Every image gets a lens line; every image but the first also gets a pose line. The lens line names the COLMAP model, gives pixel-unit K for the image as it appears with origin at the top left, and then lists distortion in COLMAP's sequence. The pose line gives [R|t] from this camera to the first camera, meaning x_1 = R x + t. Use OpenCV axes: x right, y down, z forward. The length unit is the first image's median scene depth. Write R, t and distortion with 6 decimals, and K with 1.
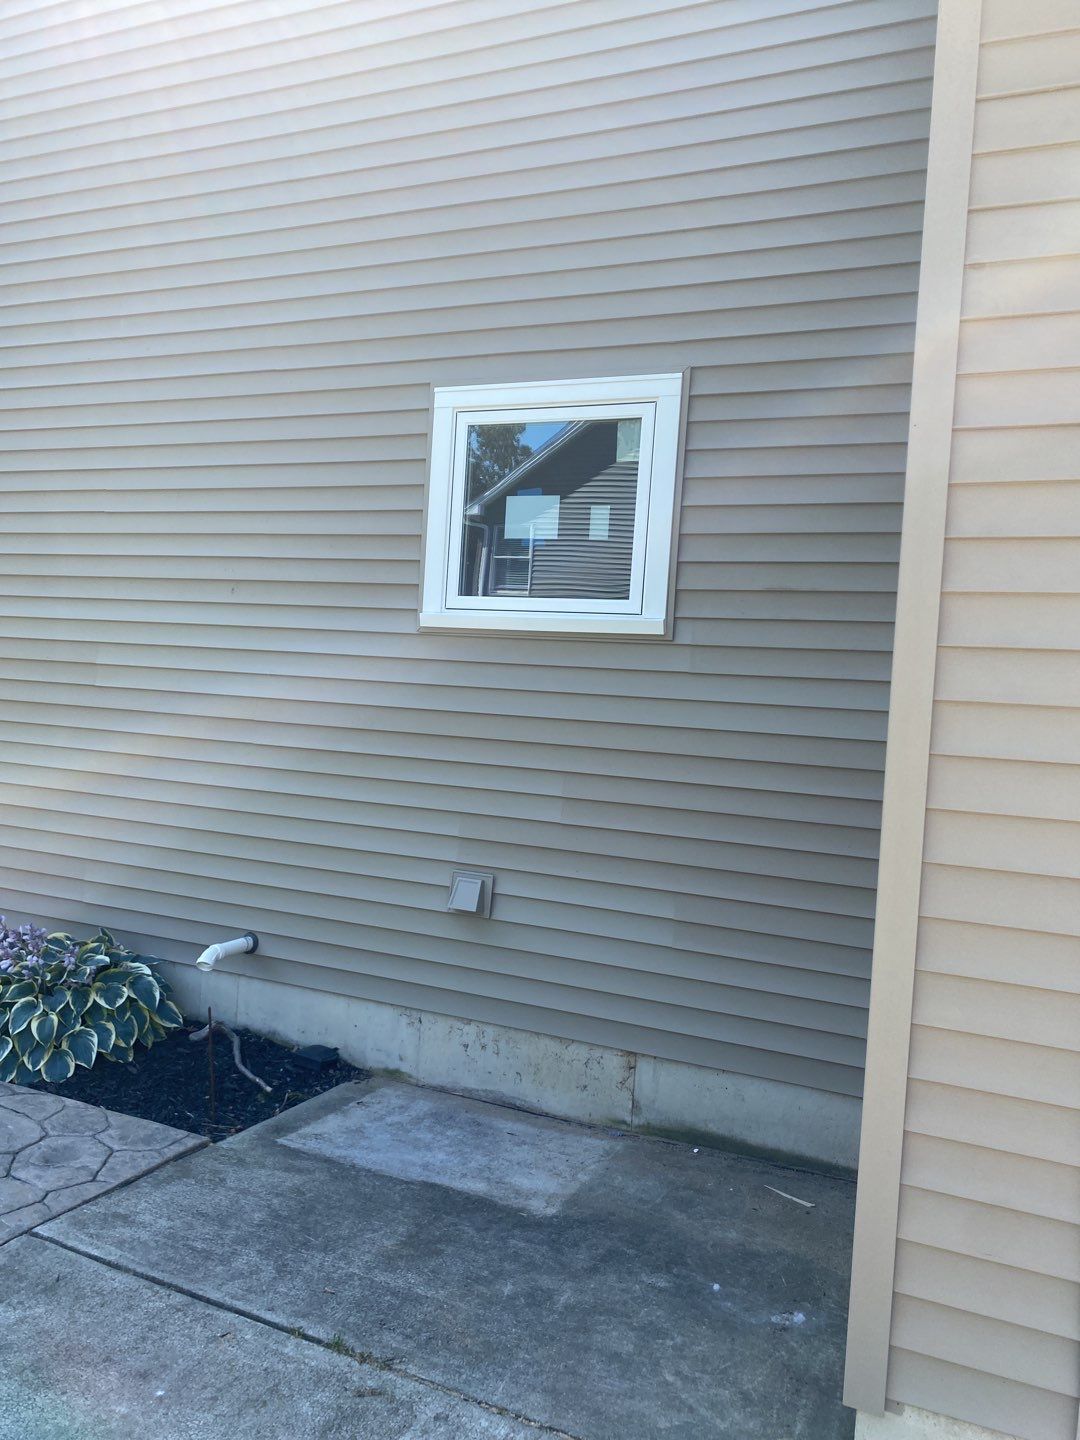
lens RADIAL K [[1104.1, 0, 535.5], [0, 1104.1, 716.4], [0, 0, 1]] dist [0.016917, -0.015868]
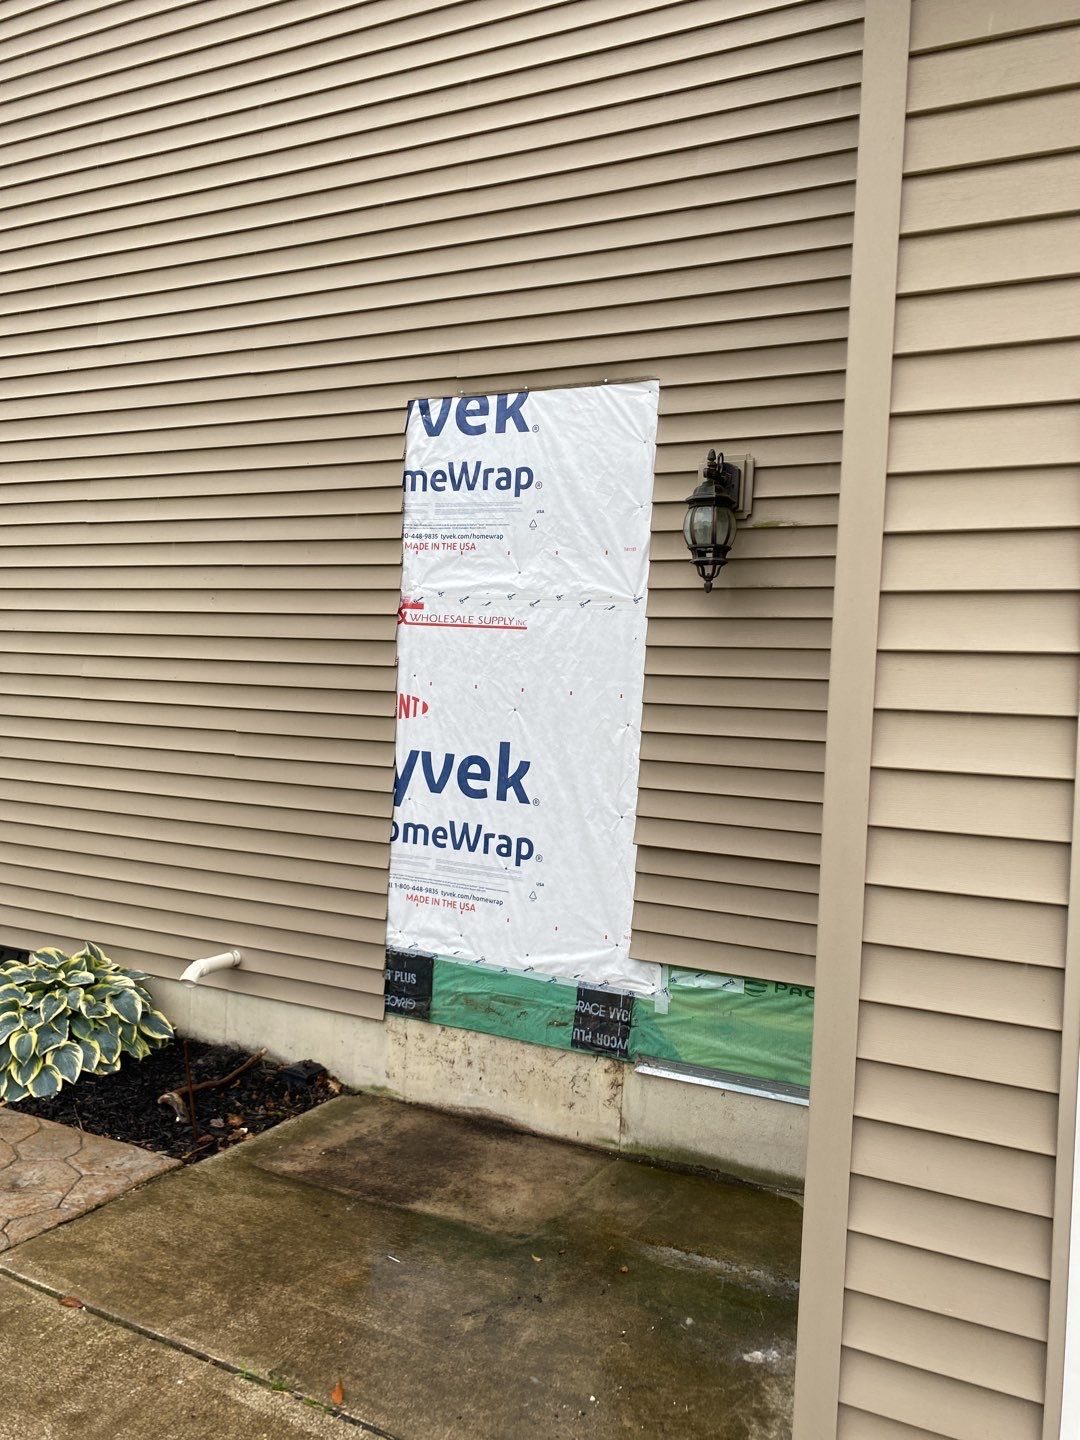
lens RADIAL K [[1104.1, 0, 532.5], [0, 1104.1, 723.7], [0, 0, 1]] dist [0.016917, -0.015868]
pose [[0.999070, -0.017748, -0.039304, 0.060464], [0.018083, 0.999803, 0.008192, -0.008374], [0.039151, -0.008895, 0.999194, 0.036254]]
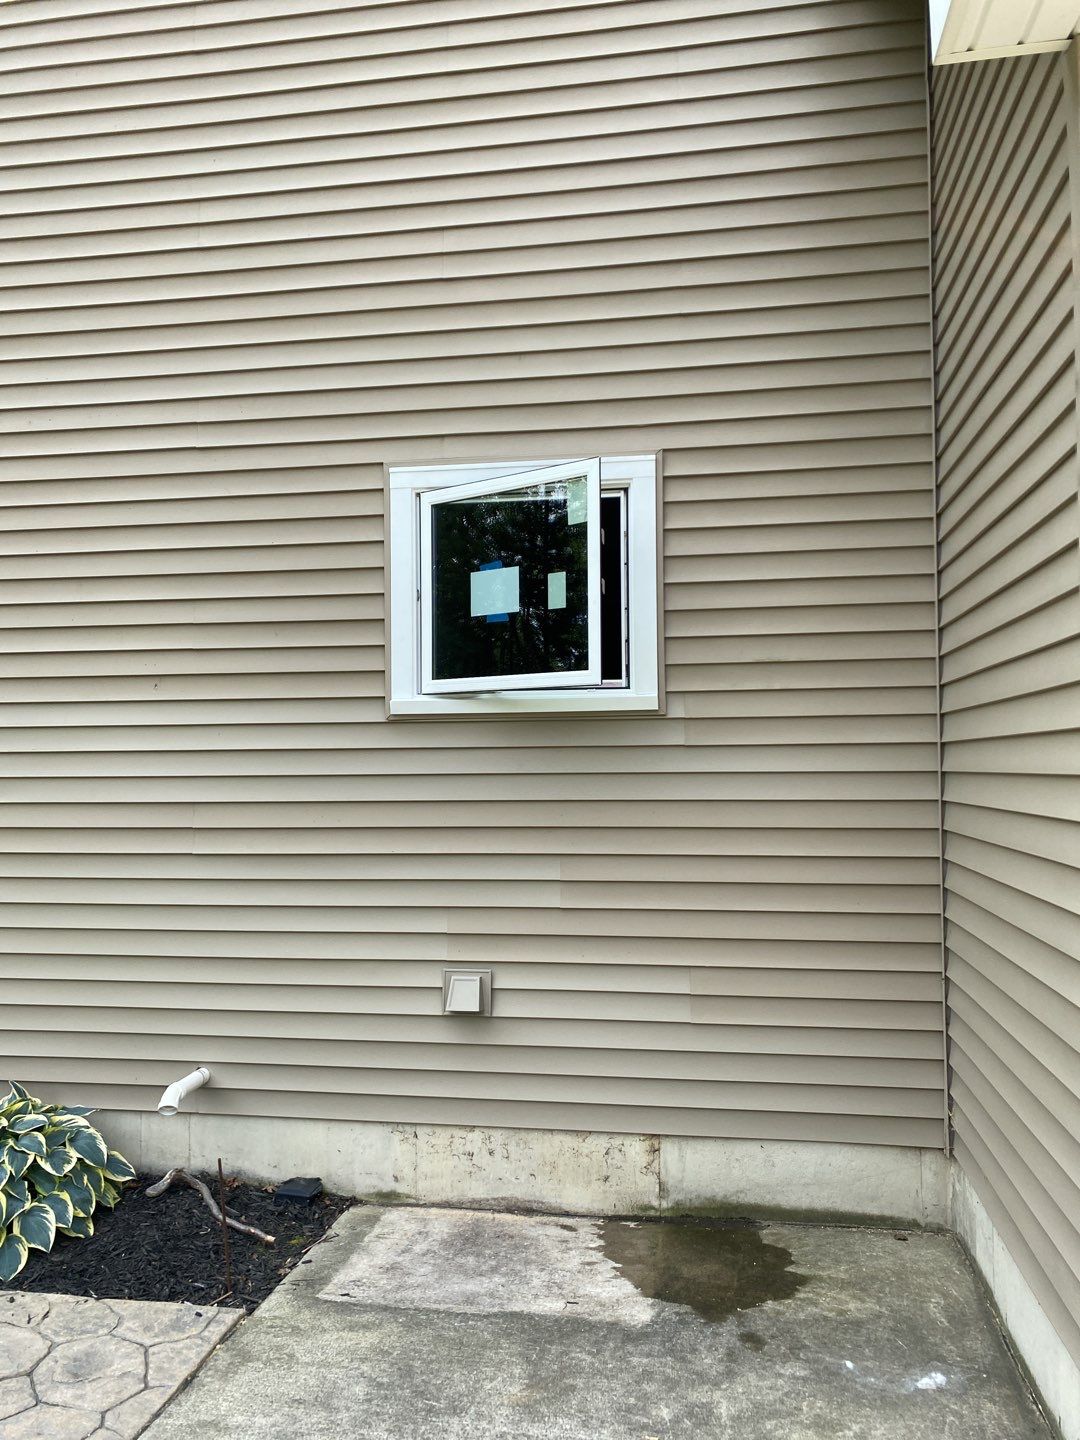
lens RADIAL K [[1104.1, 0, 542.0], [0, 1104.1, 718.2], [0, 0, 1]] dist [0.016917, -0.015868]
pose [[0.964889, -0.060402, 0.255619, -0.262006], [0.072699, 0.996594, -0.038926, -0.038328], [-0.252398, 0.056143, 0.965993, 0.056517]]
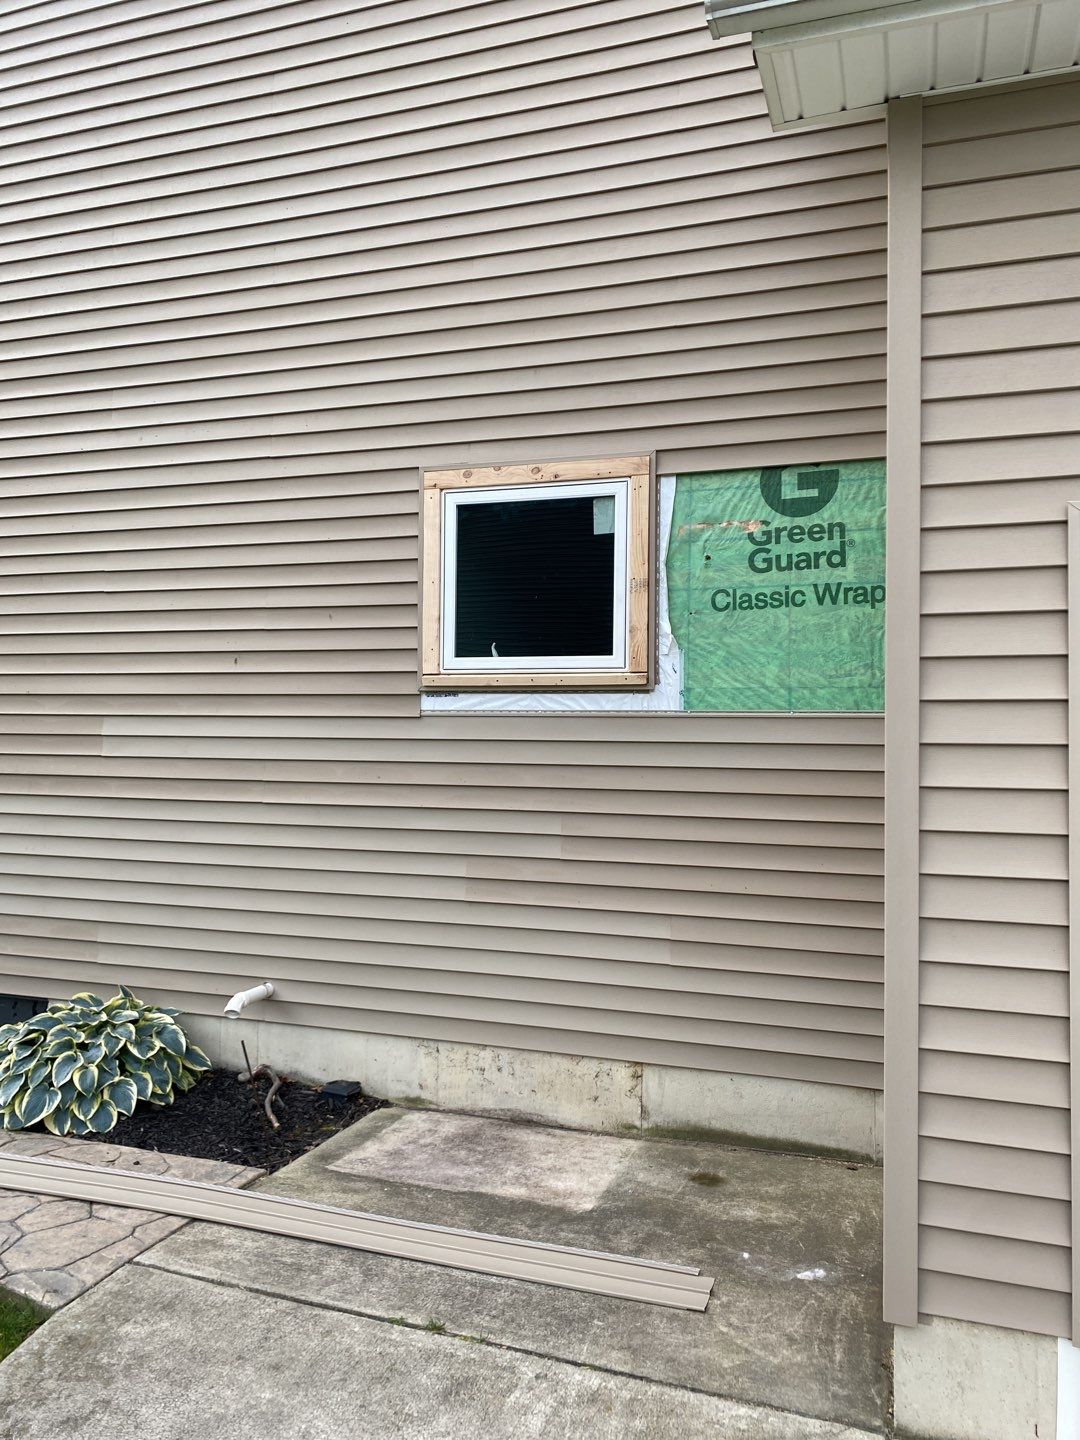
lens RADIAL K [[1104.1, 0, 536.2], [0, 1104.1, 716.9], [0, 0, 1]] dist [0.016917, -0.015868]
pose [[0.995306, -0.050564, 0.082517, -0.096906], [0.053065, 0.998187, -0.028404, -0.017928], [-0.080931, 0.032650, 0.996185, -0.118467]]
